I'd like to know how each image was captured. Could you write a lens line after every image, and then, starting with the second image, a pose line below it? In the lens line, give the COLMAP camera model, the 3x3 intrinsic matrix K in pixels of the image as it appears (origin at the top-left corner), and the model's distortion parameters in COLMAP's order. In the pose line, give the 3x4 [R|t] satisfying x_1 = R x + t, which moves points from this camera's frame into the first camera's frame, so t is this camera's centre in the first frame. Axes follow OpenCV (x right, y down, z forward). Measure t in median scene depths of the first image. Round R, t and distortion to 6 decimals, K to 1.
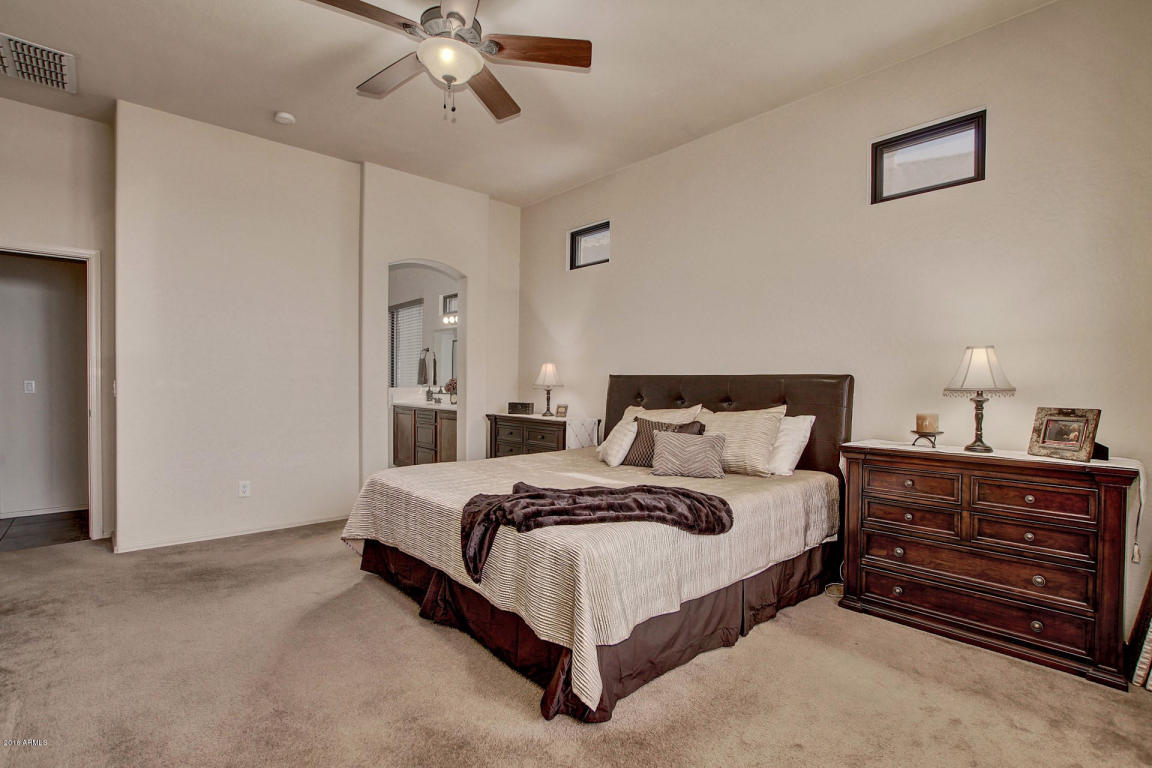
lens RADIAL K [[533.9, 0, 580.8], [0, 533.9, 394.6], [0, 0, 1]] dist [-0.025397, 0.000429]
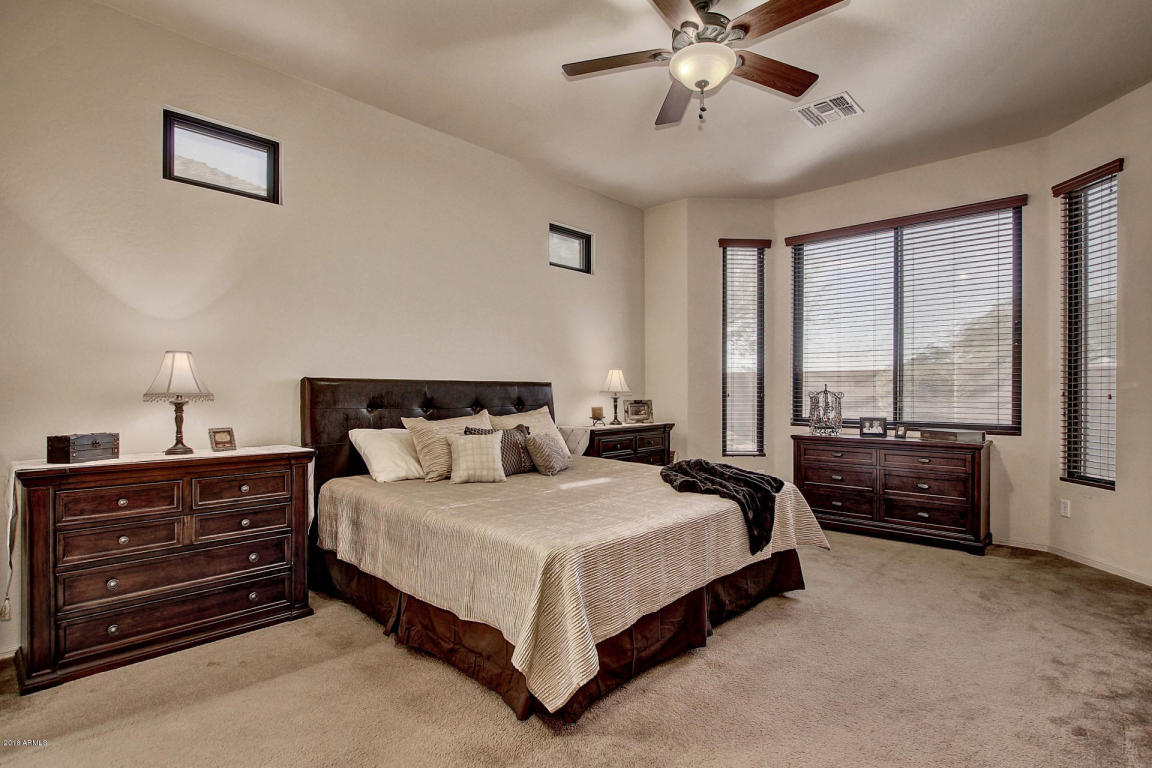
lens RADIAL K [[533.9, 0, 580.8], [0, 533.9, 394.6], [0, 0, 1]] dist [-0.025397, 0.000429]
pose [[-0.074734, -0.016179, 0.997072, -0.401664], [0.016750, 0.999707, 0.017478, -0.012705], [-0.997063, 0.018007, -0.074441, 0.440355]]
